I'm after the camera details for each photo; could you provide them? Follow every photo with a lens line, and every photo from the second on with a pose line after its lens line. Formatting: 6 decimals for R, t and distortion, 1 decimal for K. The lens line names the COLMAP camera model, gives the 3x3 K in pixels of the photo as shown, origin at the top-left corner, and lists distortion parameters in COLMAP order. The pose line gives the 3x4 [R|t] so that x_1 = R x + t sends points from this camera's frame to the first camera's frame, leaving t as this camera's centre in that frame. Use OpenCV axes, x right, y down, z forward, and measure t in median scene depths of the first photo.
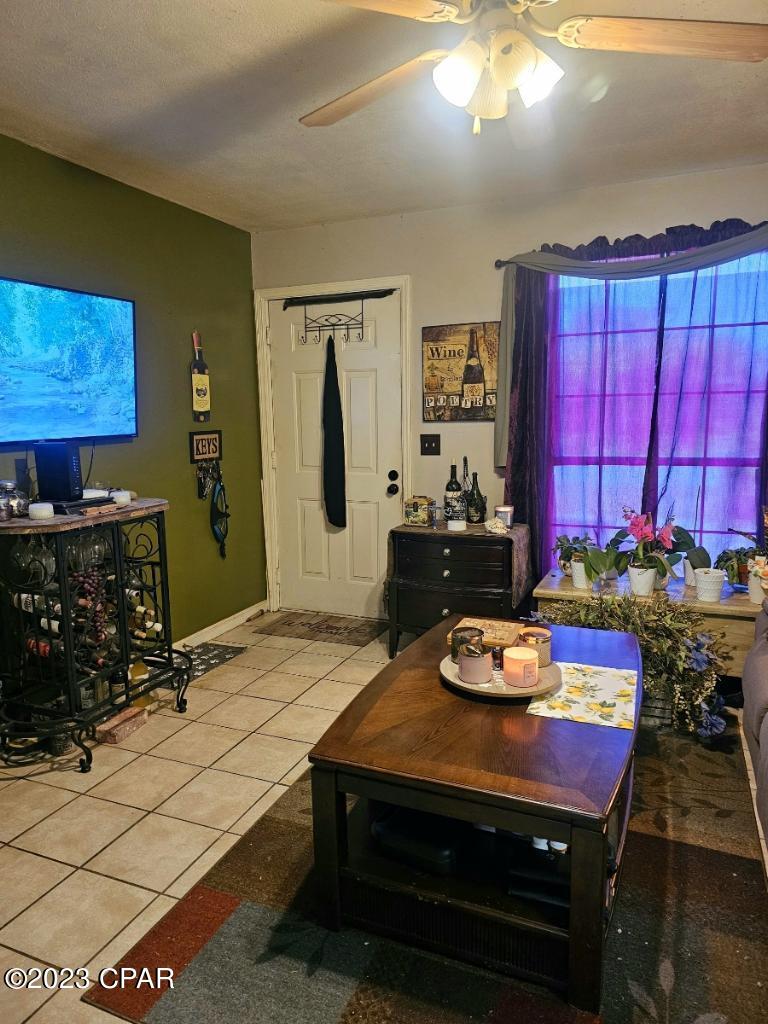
lens RADIAL K [[689.6, 0, 384.0], [0, 689.6, 512.0], [0, 0, 1]] dist [0.029121, -0.001006]
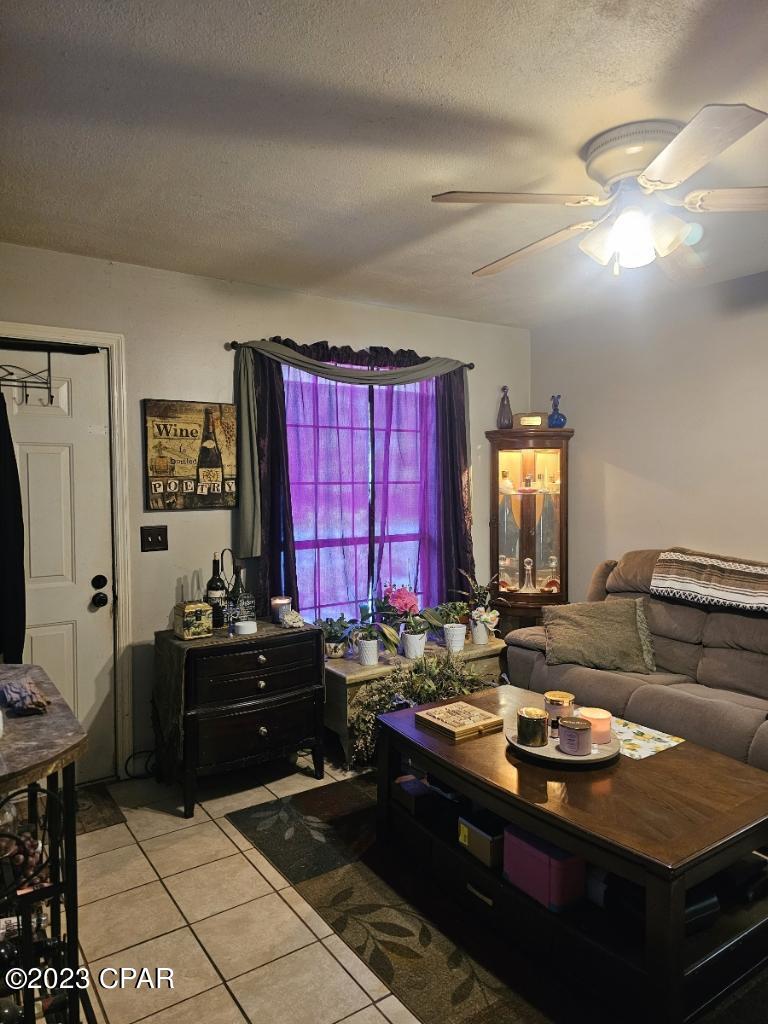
lens RADIAL K [[684.8, 0, 383.6], [0, 684.8, 492.8], [0, 0, 1]] dist [0.038780, 0.000015]
pose [[0.536697, 0.000556, 0.843775, -0.503443], [0.123869, 0.989114, -0.079440, -0.055173], [-0.834633, 0.147153, 0.530786, 0.343610]]
